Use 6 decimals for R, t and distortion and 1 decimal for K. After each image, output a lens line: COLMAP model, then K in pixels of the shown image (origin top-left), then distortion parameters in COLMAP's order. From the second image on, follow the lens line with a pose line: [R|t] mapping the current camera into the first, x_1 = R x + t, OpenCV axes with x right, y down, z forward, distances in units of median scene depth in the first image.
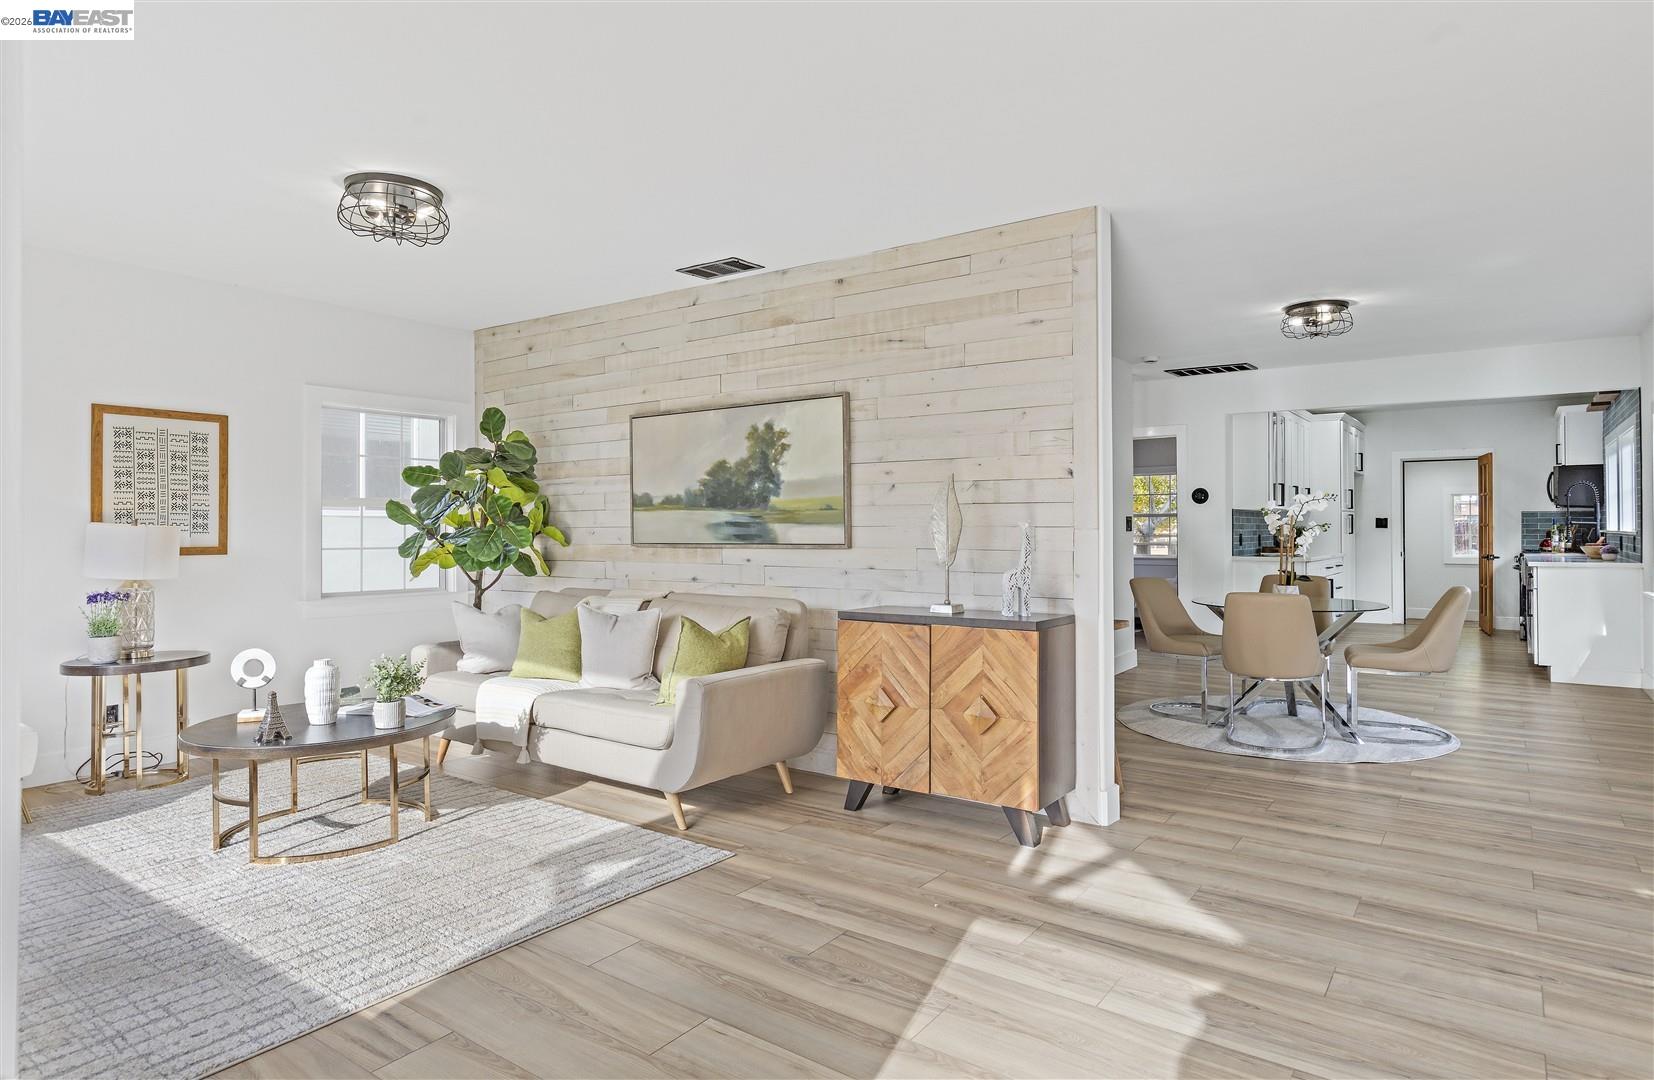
lens RADIAL K [[934.2, 0, 819.0], [0, 934.2, 523.6], [0, 0, 1]] dist [0.007799, 0.000032]
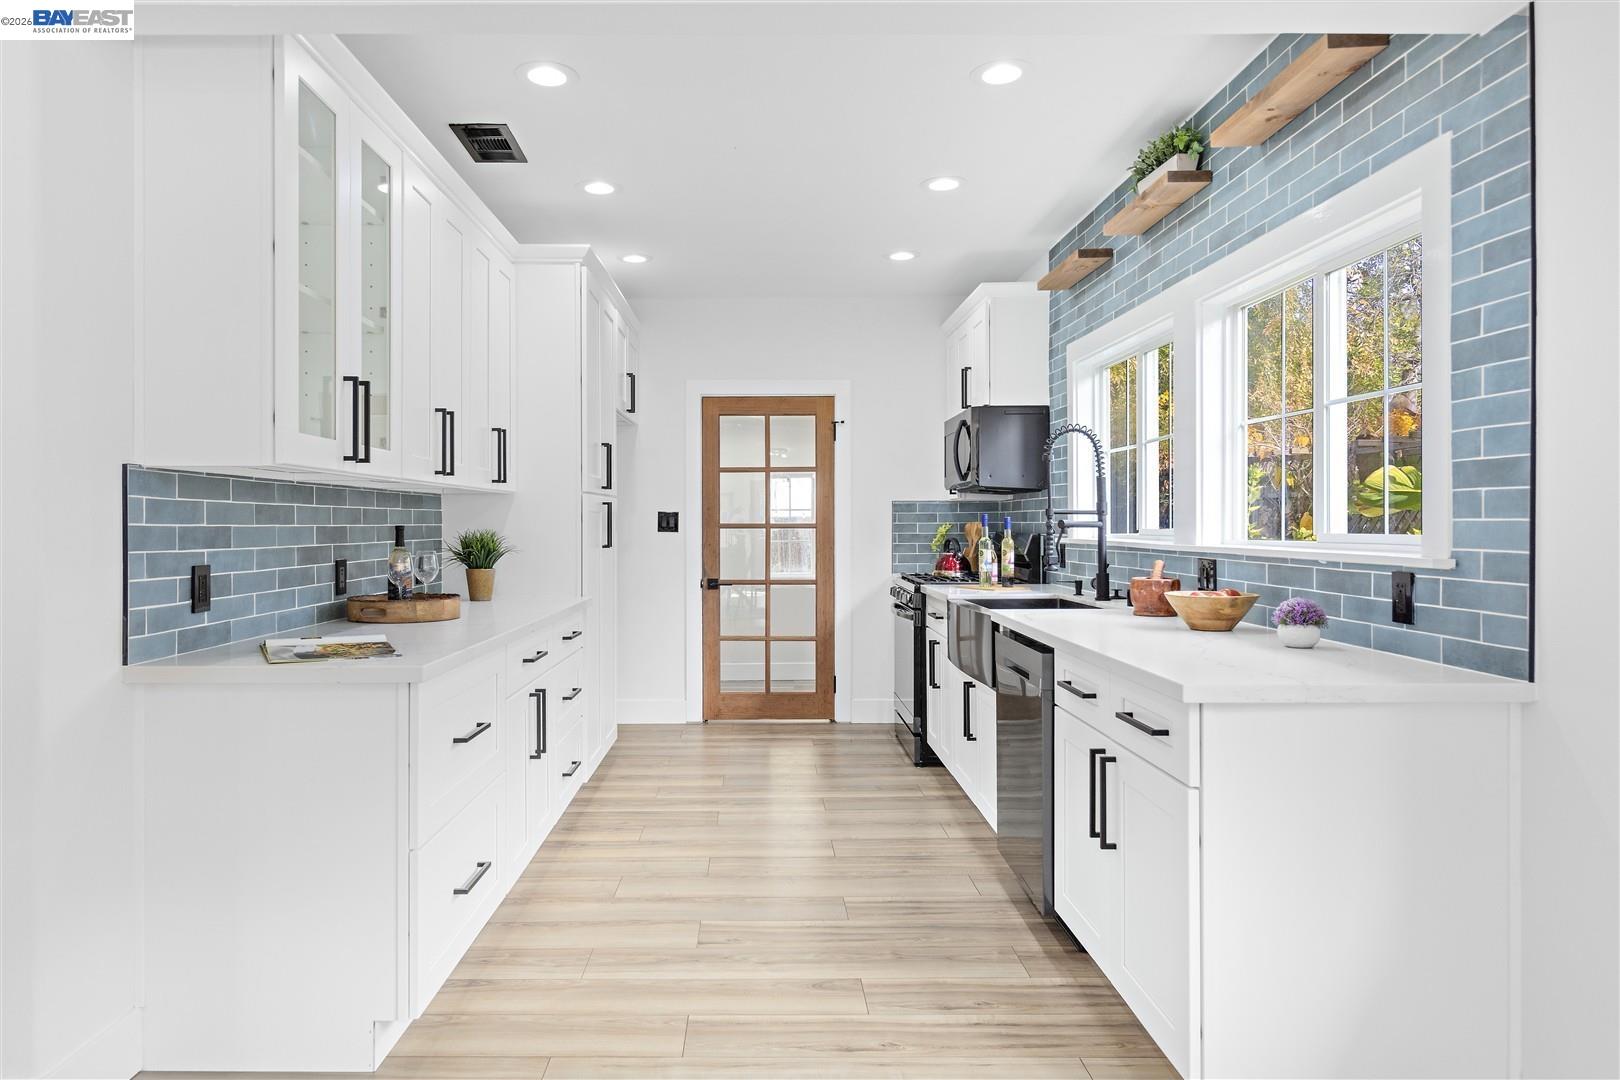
lens RADIAL K [[1012.0, 0, 747.2], [0, 1012.0, 527.4], [0, 0, 1]] dist [0.003937, -0.004682]
pose [[0.814019, -0.002296, 0.580834, 0.715540], [-0.001721, 0.999978, 0.006366, -0.002991], [-0.580836, -0.006182, 0.813997, 1.194366]]
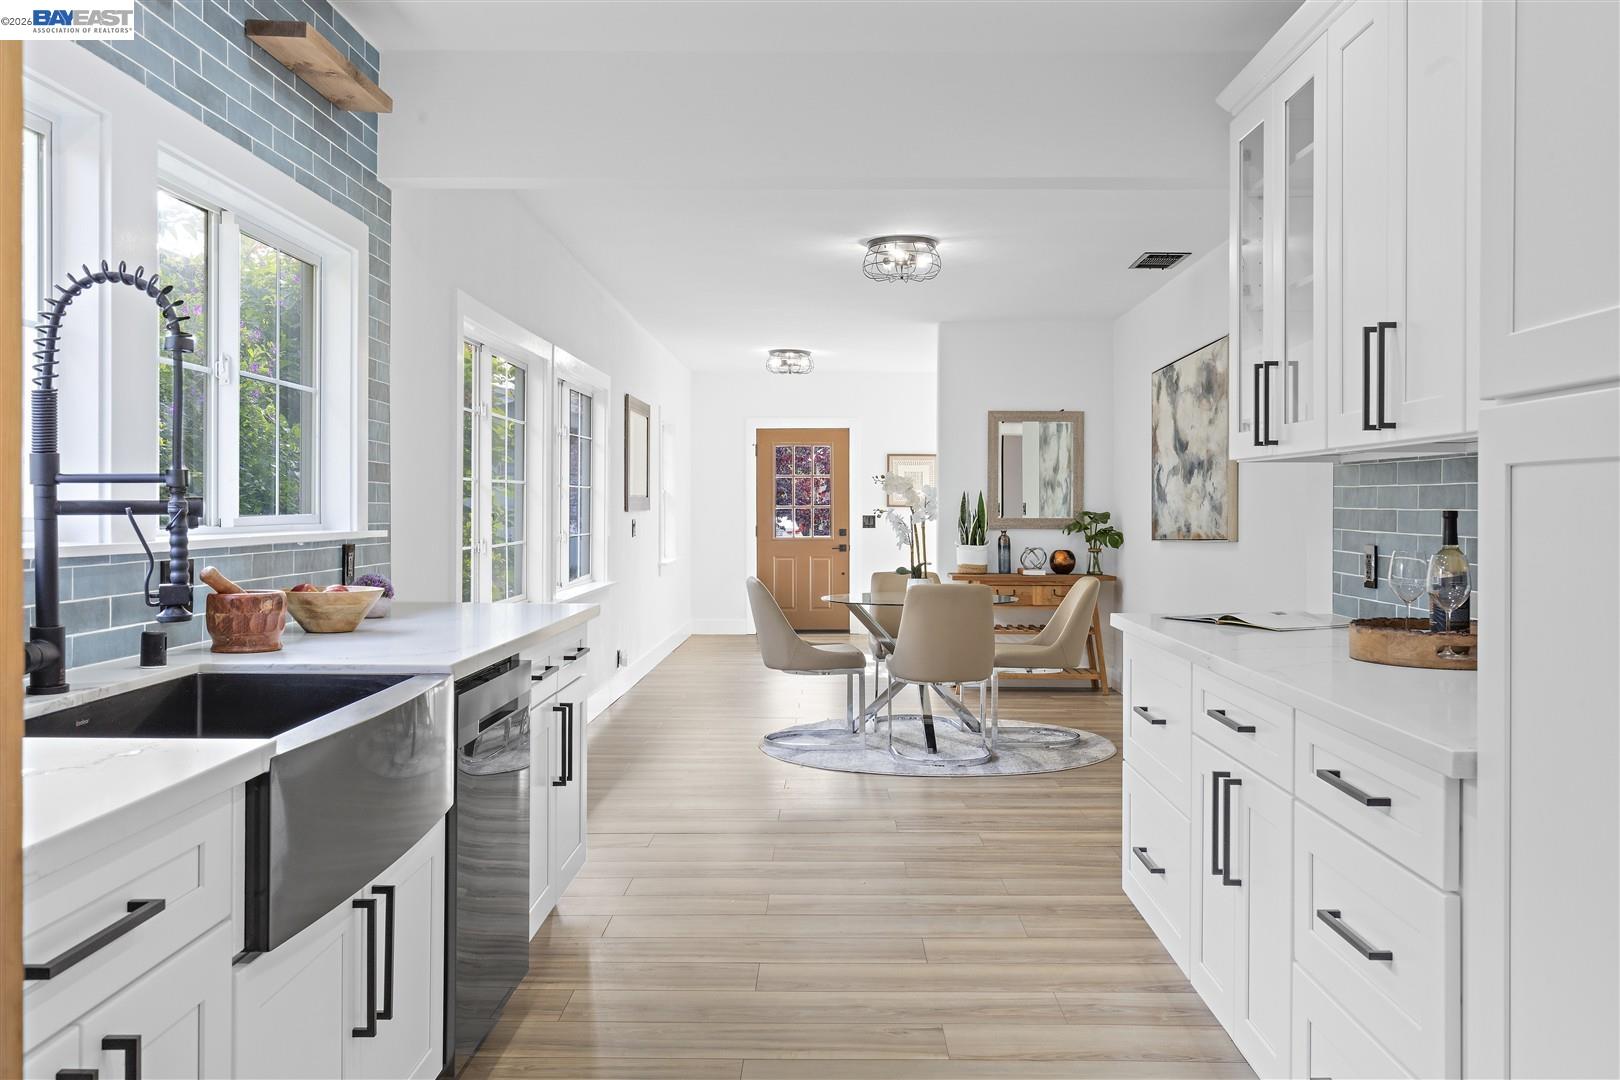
lens RADIAL K [[1315.1, 0, 826.5], [0, 1315.1, 503.3], [0, 0, 1]] dist [0.008781, 0.002644]
pose [[-0.808767, -0.002616, -0.588123, 1.420535], [-0.000102, 0.999991, -0.004308, -0.000334], [0.588129, -0.003424, -0.808760, 2.129410]]
